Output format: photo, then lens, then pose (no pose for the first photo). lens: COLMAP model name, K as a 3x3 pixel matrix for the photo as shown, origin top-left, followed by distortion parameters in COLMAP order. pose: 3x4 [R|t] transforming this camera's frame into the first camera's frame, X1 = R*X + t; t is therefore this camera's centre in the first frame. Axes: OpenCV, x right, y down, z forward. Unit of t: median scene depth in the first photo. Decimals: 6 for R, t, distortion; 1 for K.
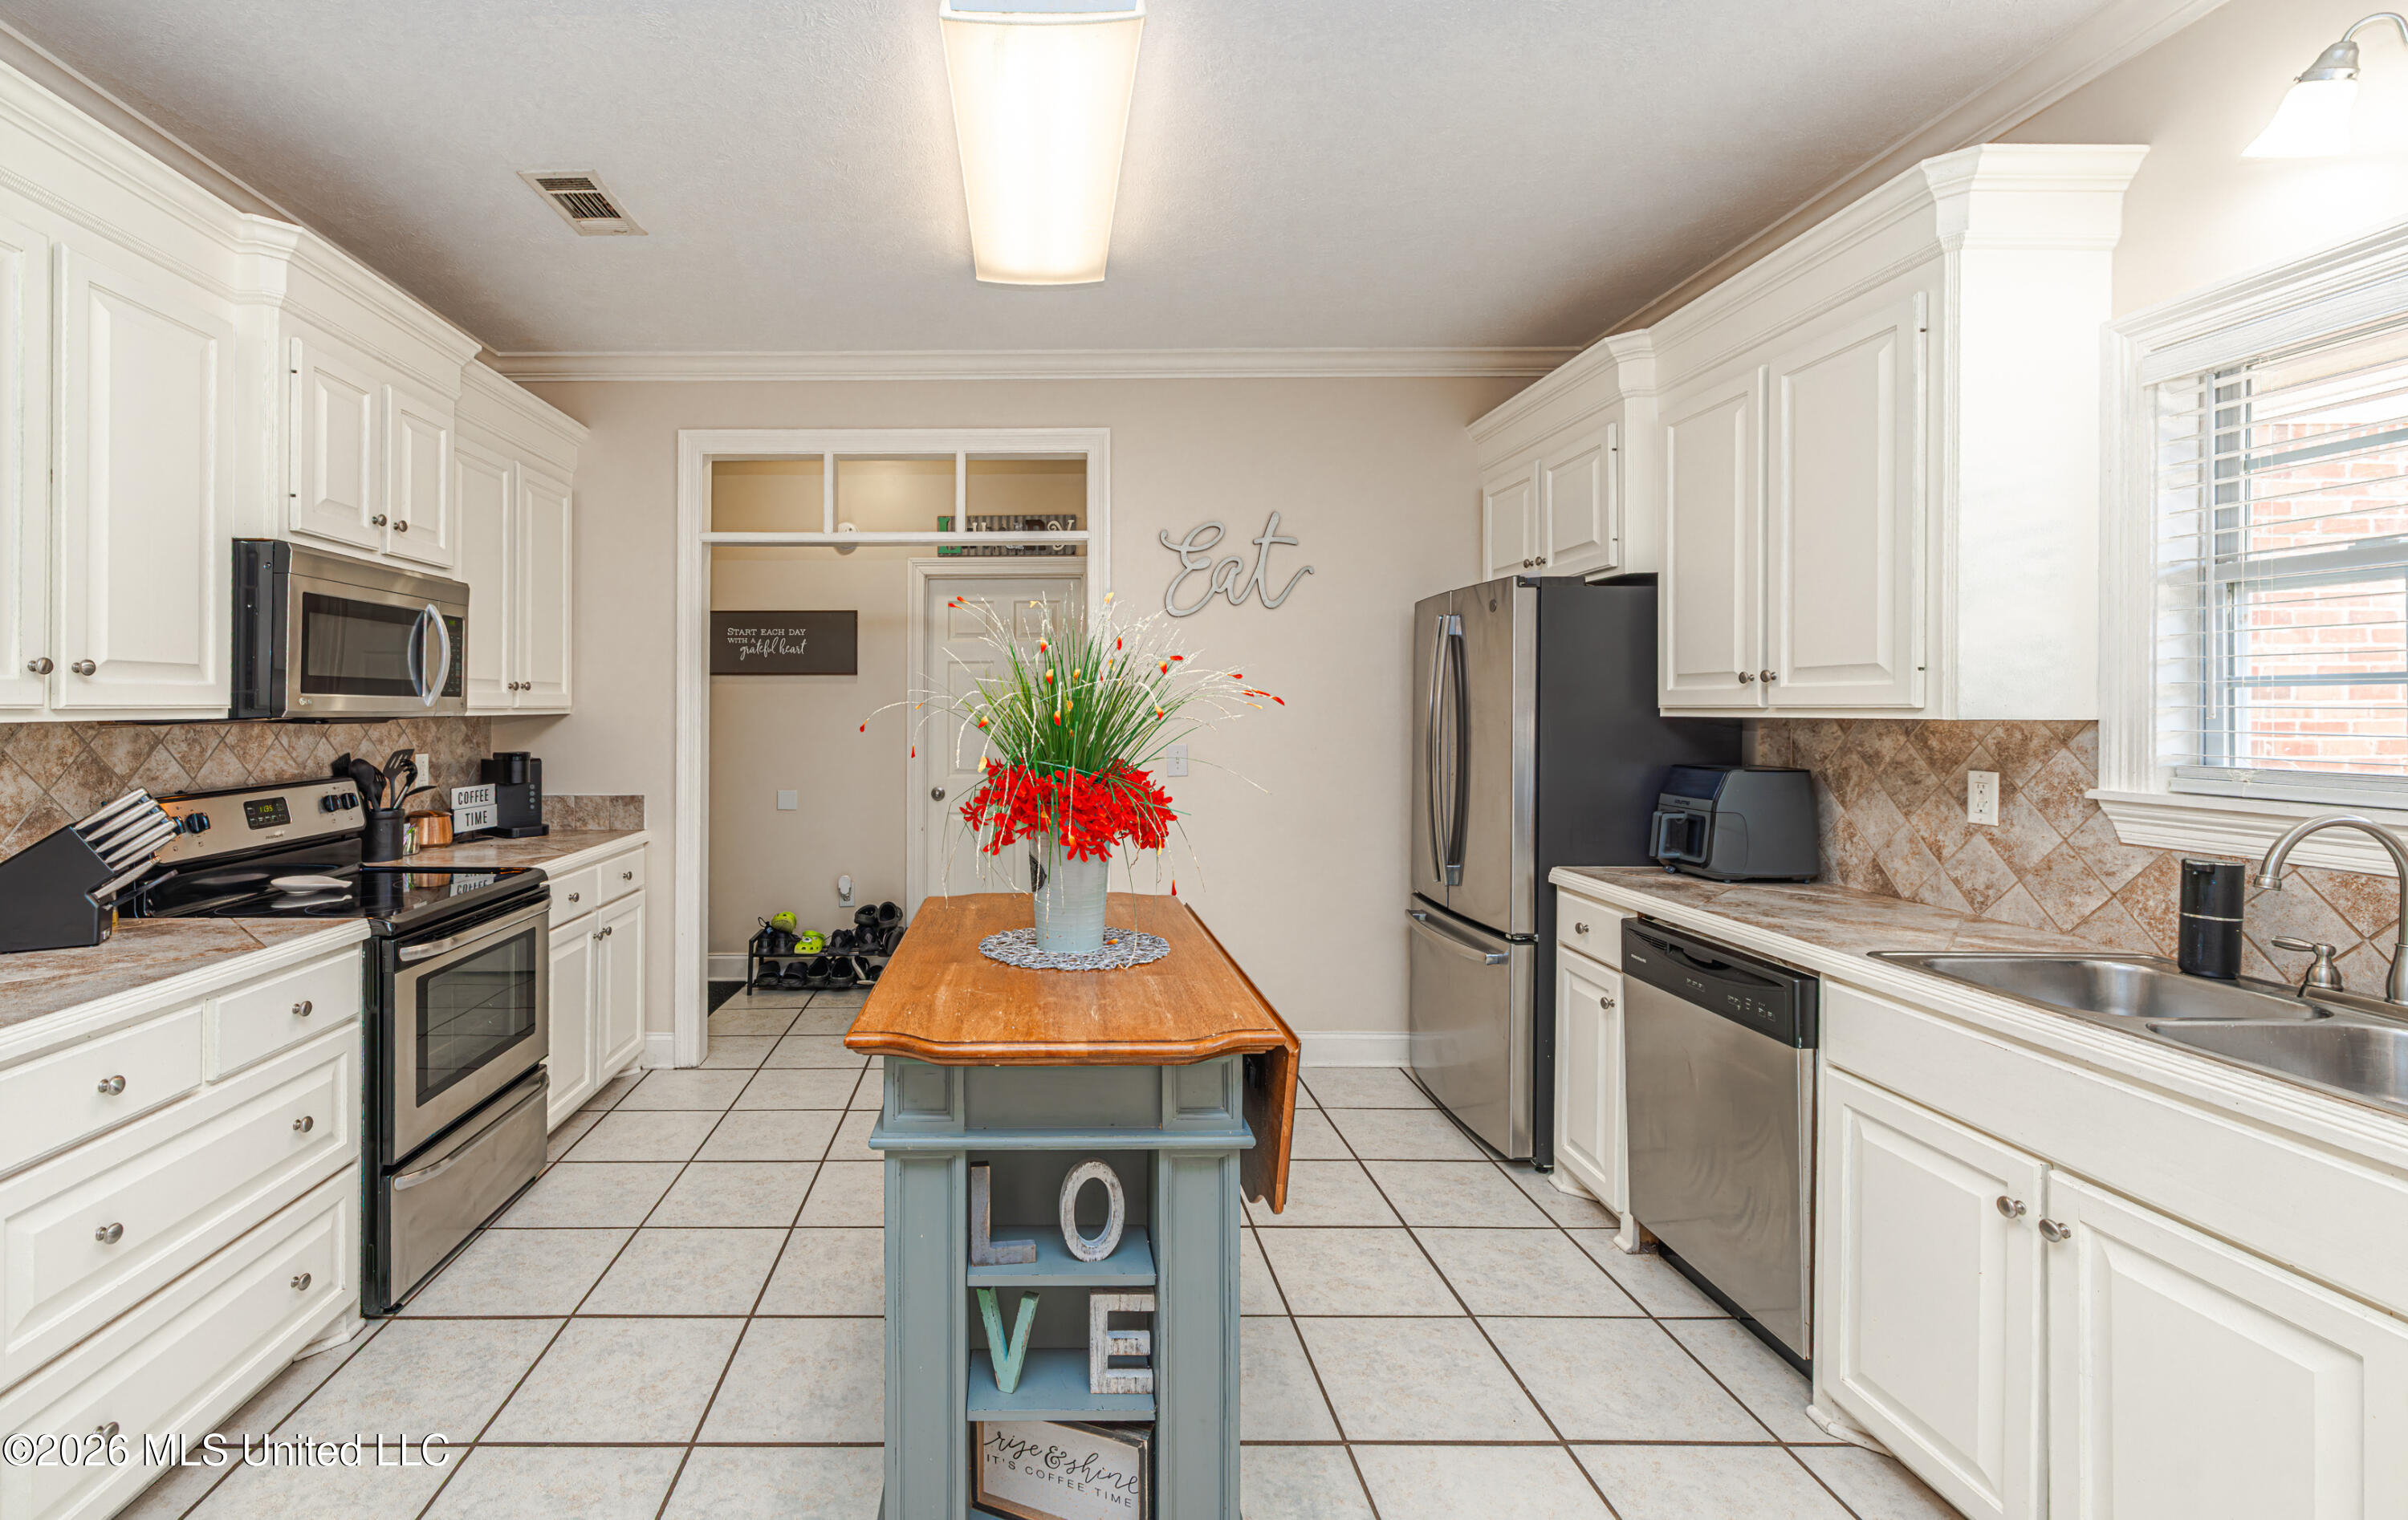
lens RADIAL K [[1072.2, 0, 1036.6], [0, 1072.2, 705.8], [0, 0, 1]] dist [0.000112, 0.000248]
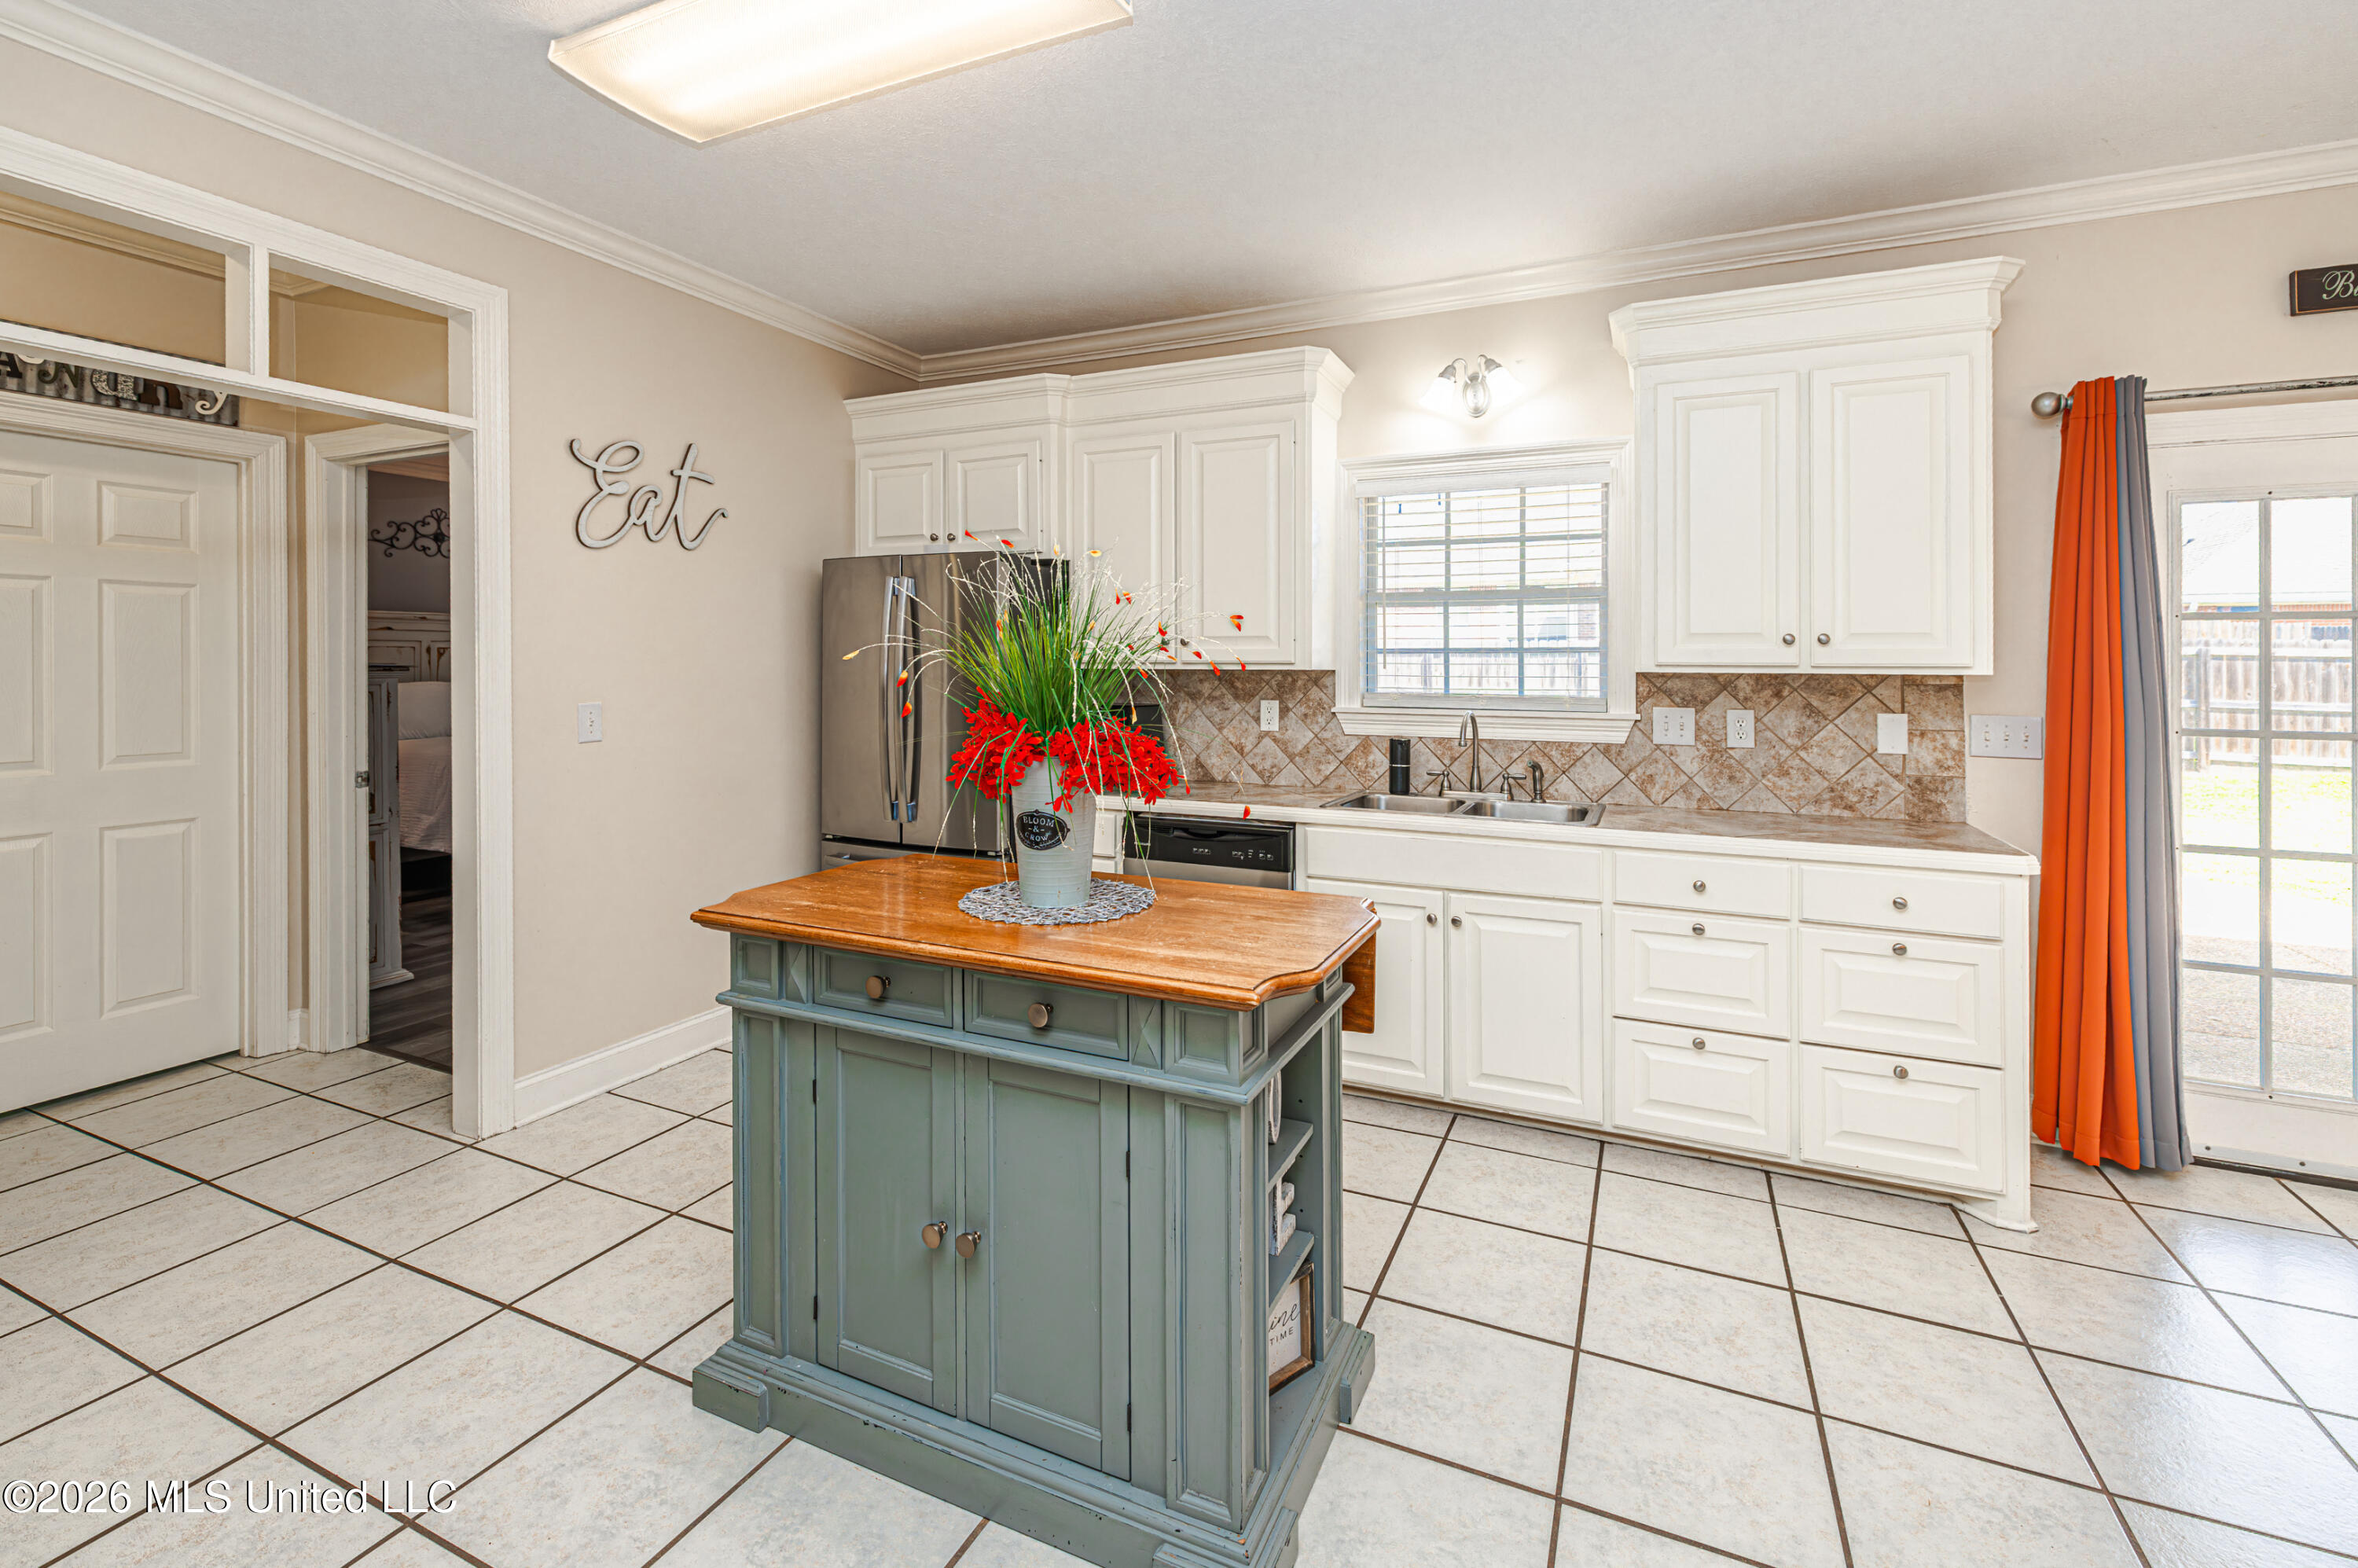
lens RADIAL K [[1030.8, 0, 1194.5], [0, 1030.8, 661.1], [0, 0, 1]] dist [-0.000222, 0.000271]
pose [[0.411051, 0.007734, 0.911580, -0.702005], [-0.007290, 0.999960, -0.005196, 0.008142], [-0.911583, -0.004509, 0.411091, 0.446521]]
